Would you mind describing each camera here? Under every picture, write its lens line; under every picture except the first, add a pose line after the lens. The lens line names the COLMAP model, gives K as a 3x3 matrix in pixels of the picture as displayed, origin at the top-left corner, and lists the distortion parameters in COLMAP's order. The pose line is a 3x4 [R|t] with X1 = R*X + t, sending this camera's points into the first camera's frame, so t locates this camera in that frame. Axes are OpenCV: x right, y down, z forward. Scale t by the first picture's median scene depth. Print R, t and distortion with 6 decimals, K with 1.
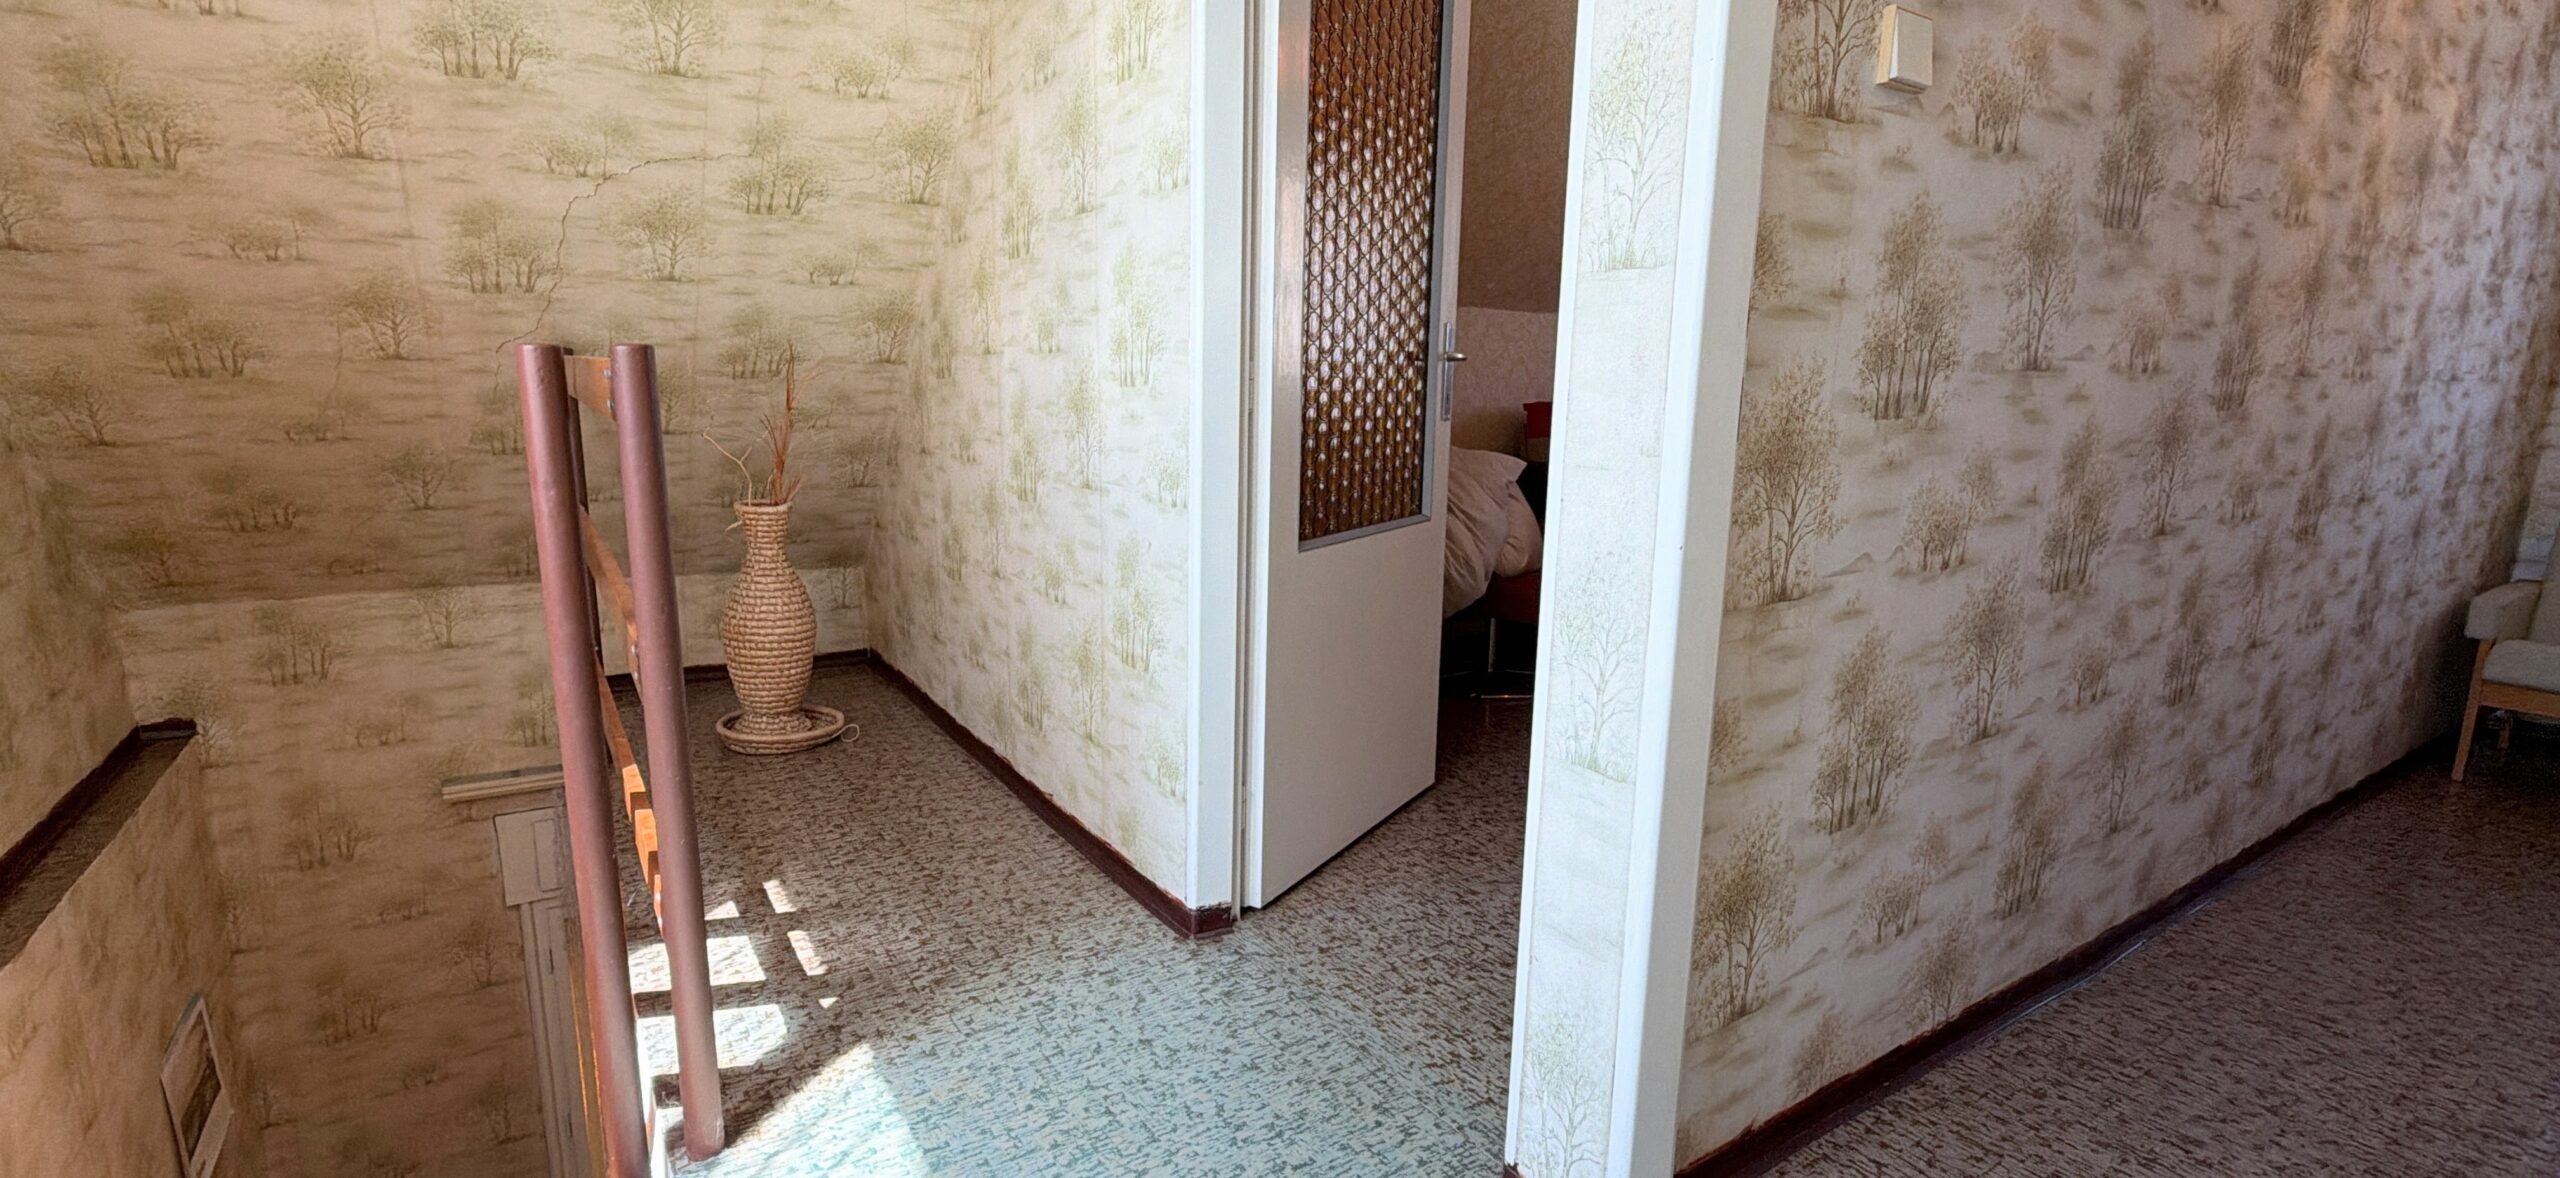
lens RADIAL K [[1165.1, 0, 1273.5], [0, 1165.1, 593.4], [0, 0, 1]] dist [-0.001925, 0.000070]
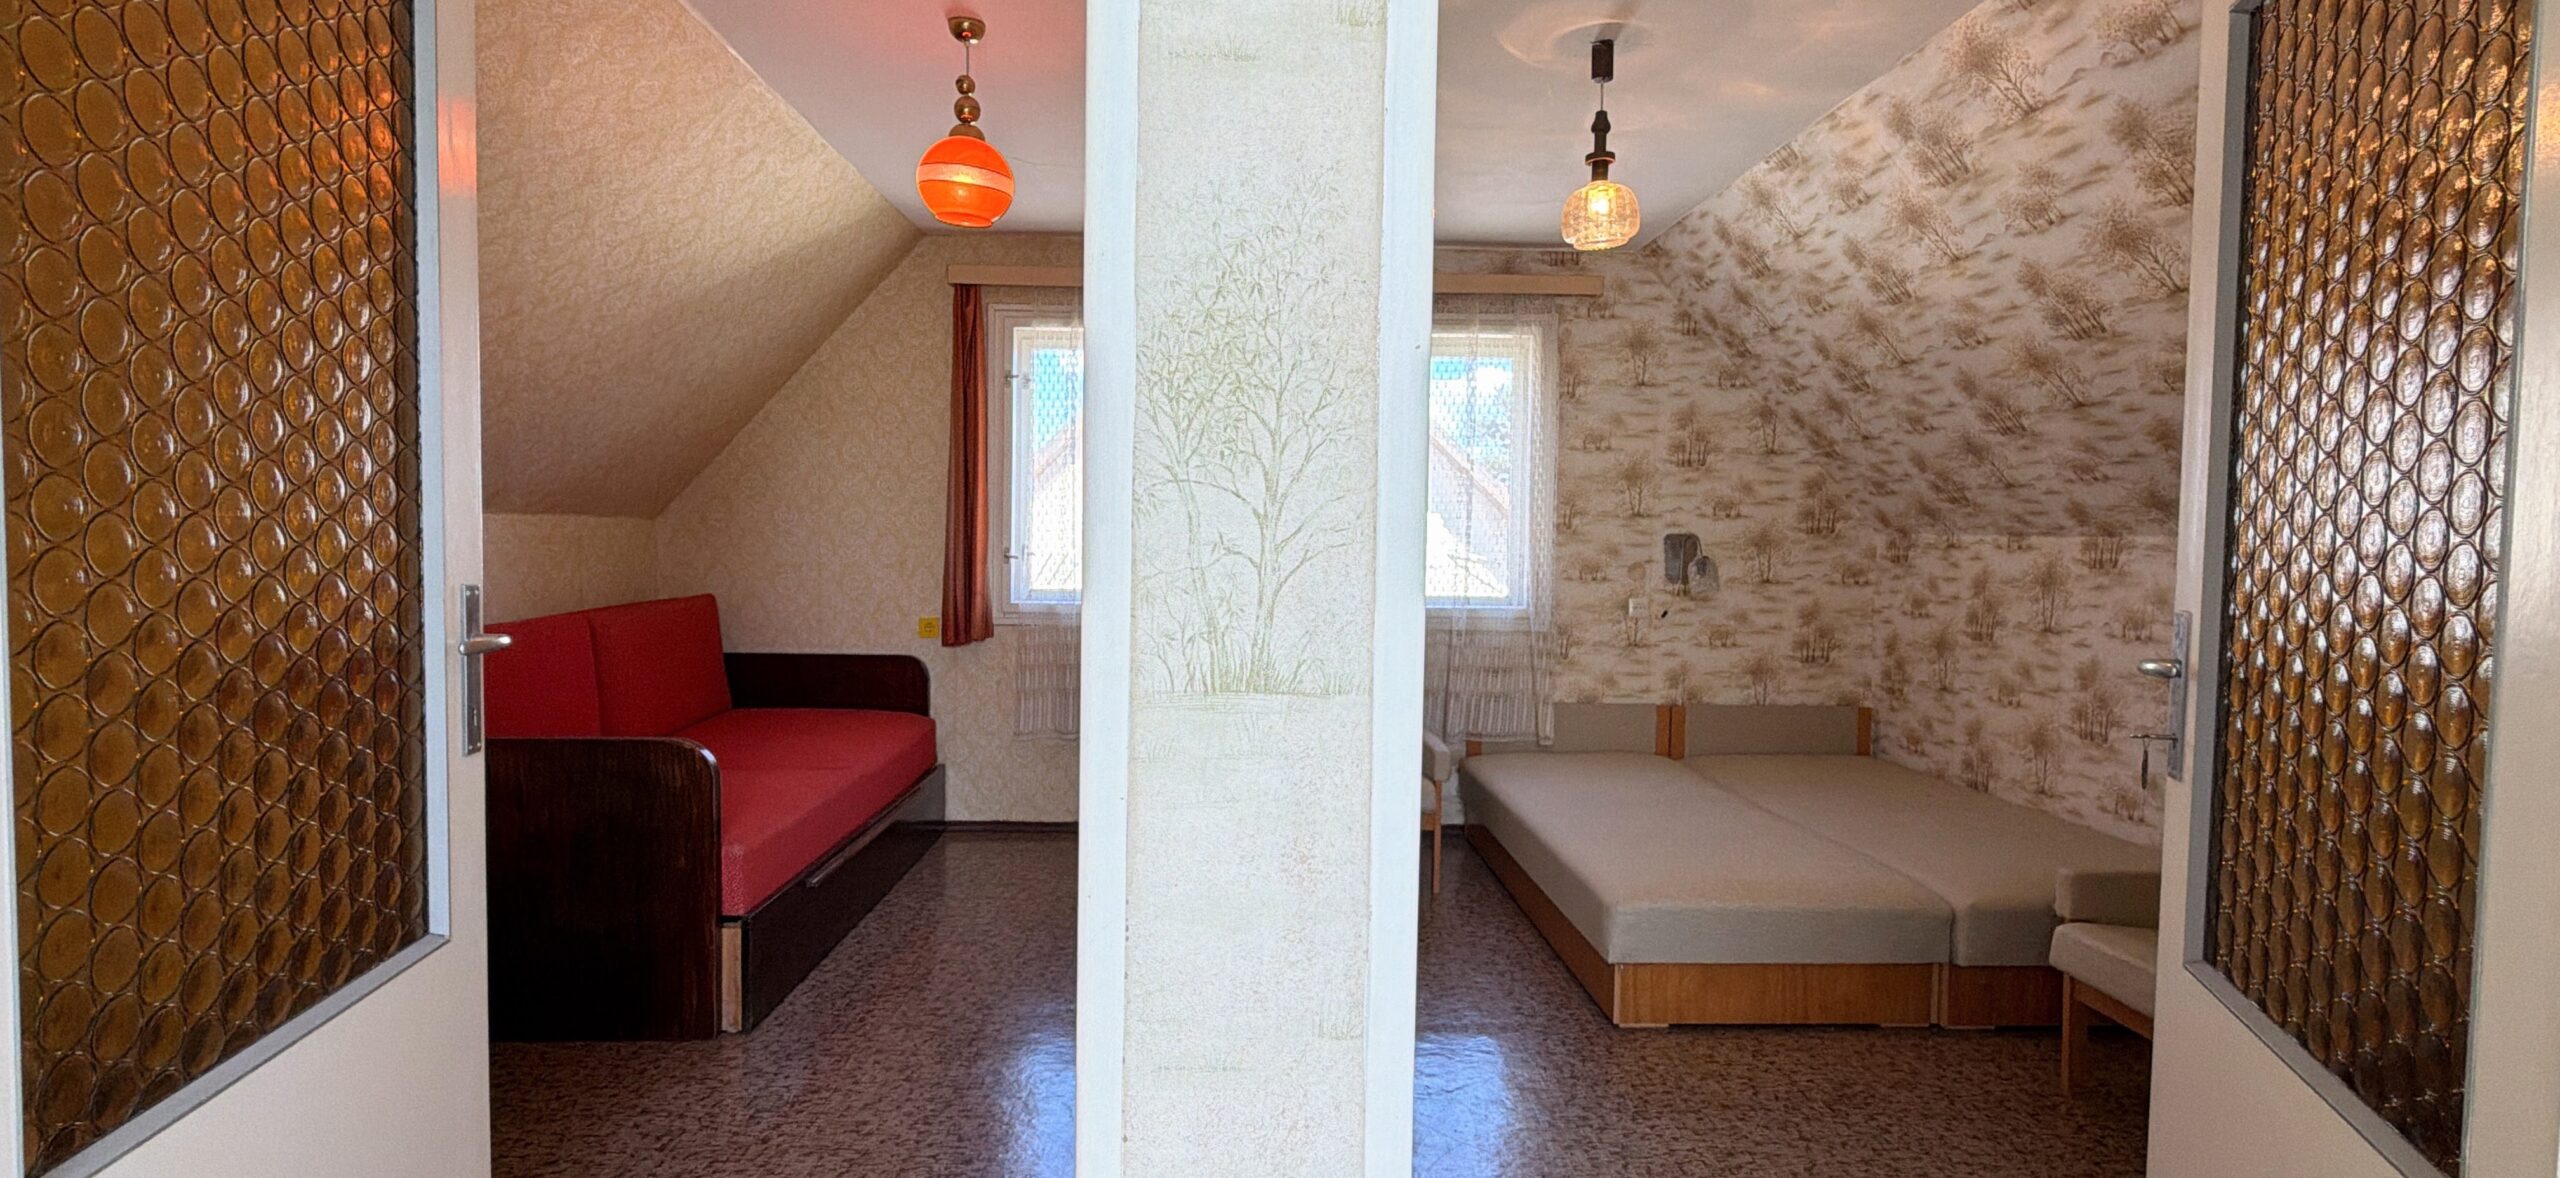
lens RADIAL K [[1165.1, 0, 1279.8], [0, 1165.1, 595.6], [0, 0, 1]] dist [-0.001925, 0.000070]
pose [[0.532478, -0.050015, 0.844965, -0.132257], [0.154391, 0.987245, -0.038857, -0.303279], [-0.832244, 0.151146, 0.533408, 0.714724]]
